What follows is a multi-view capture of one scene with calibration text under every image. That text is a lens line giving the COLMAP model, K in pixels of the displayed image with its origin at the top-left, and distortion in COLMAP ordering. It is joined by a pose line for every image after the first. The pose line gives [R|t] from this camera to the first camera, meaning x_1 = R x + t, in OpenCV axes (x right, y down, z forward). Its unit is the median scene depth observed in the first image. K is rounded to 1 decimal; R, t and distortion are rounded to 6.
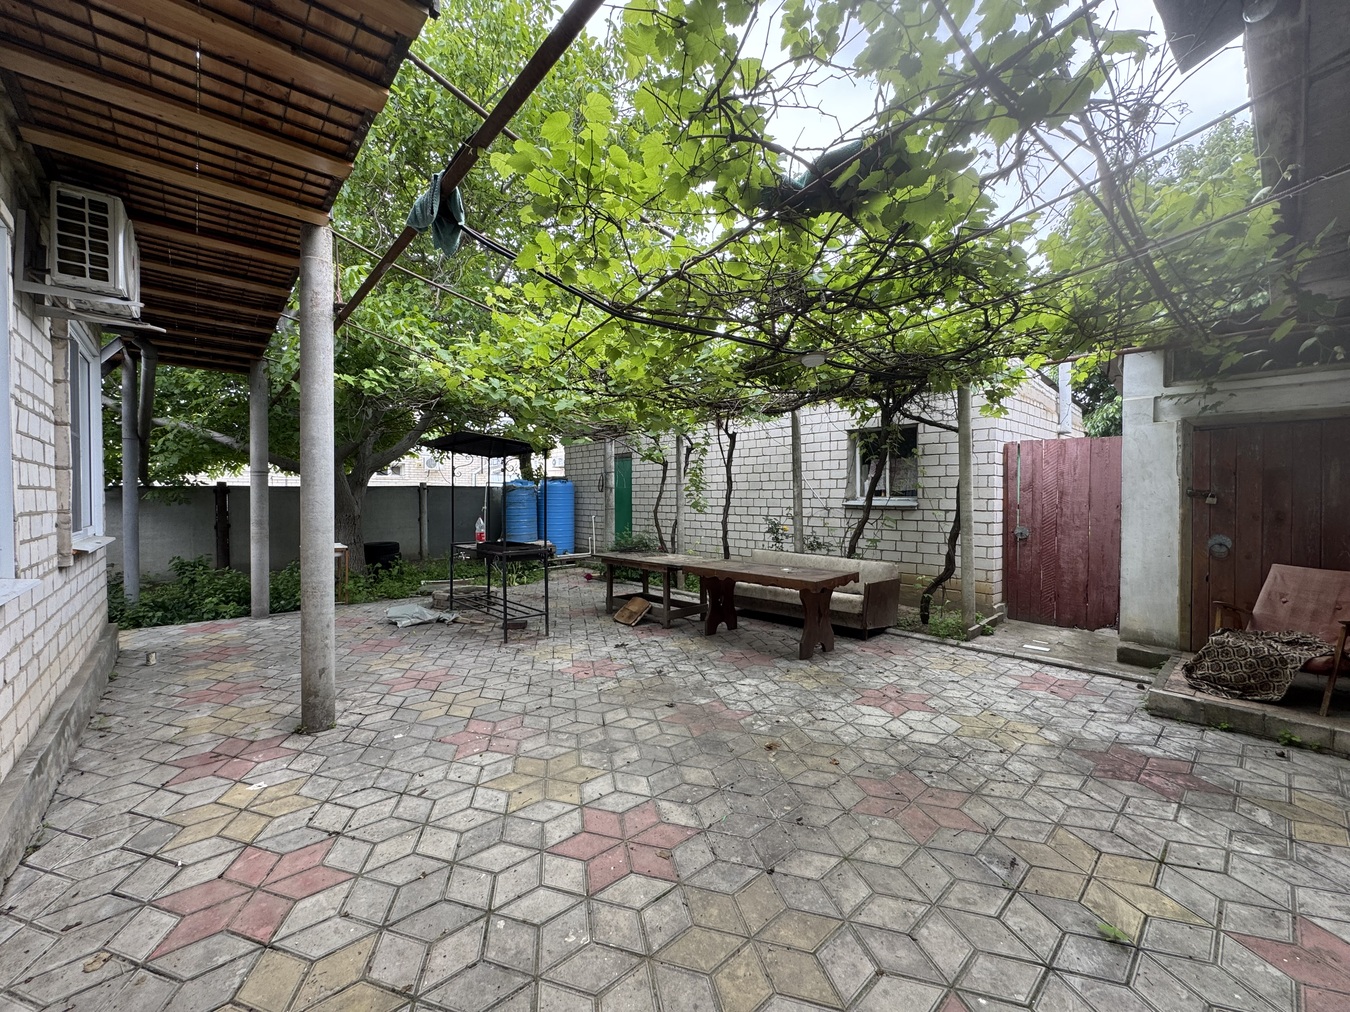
lens RADIAL K [[537.5, 0, 675.2], [0, 537.5, 503.6], [0, 0, 1]] dist [-0.003904, 0.000023]
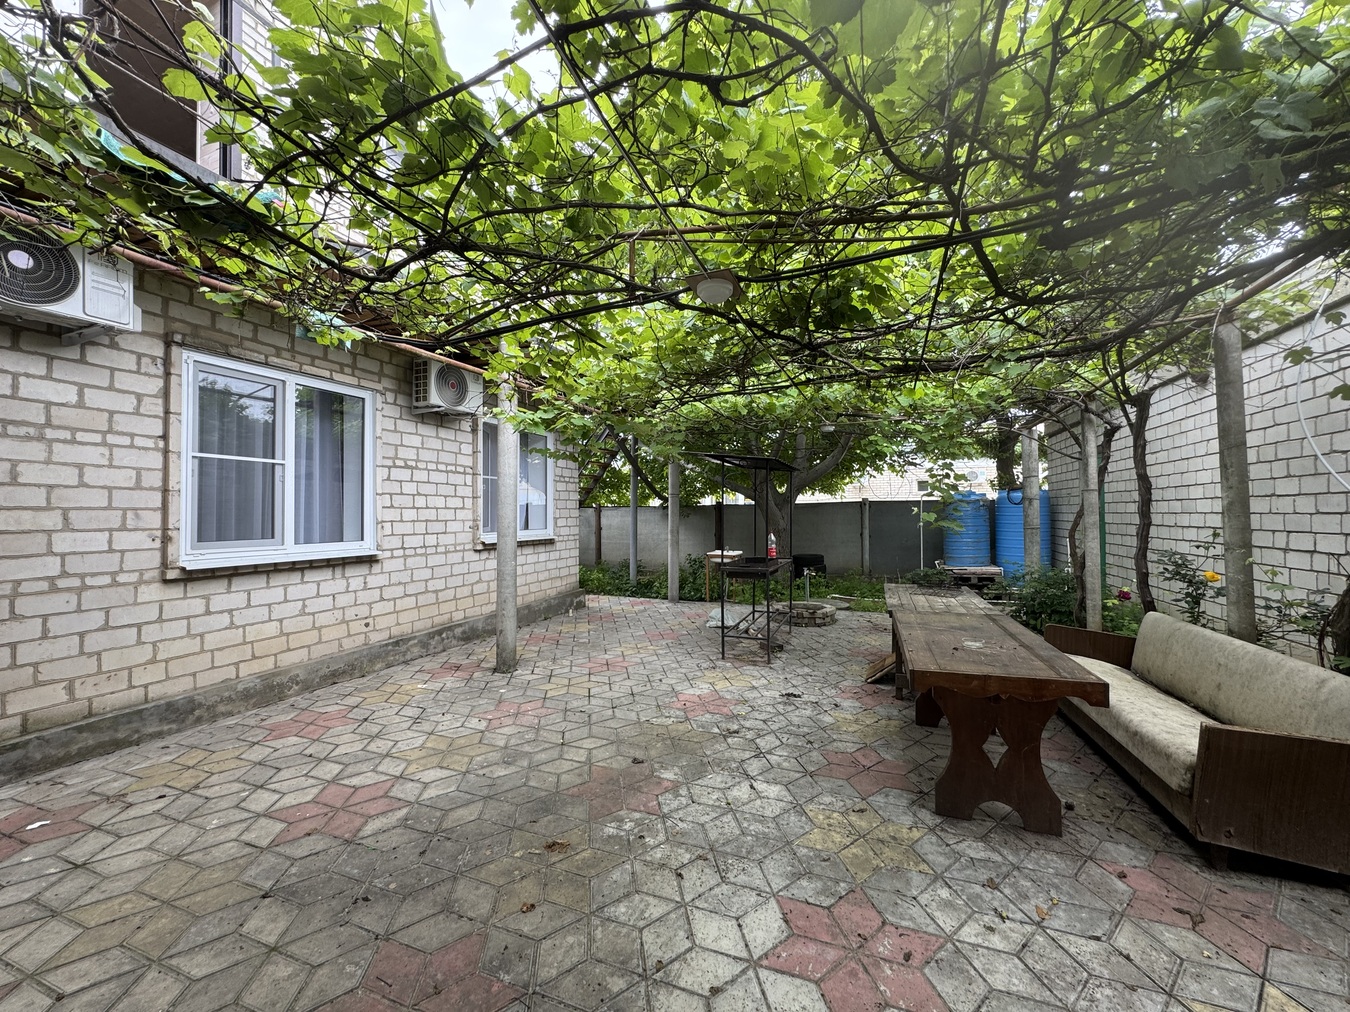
lens RADIAL K [[537.5, 0, 669.9], [0, 537.5, 506.0], [0, 0, 1]] dist [-0.003904, 0.000023]
pose [[0.456357, -0.013355, -0.889697, 0.721271], [-0.010493, 0.999737, -0.020389, -0.001885], [0.889735, 0.018640, 0.456097, 0.626654]]
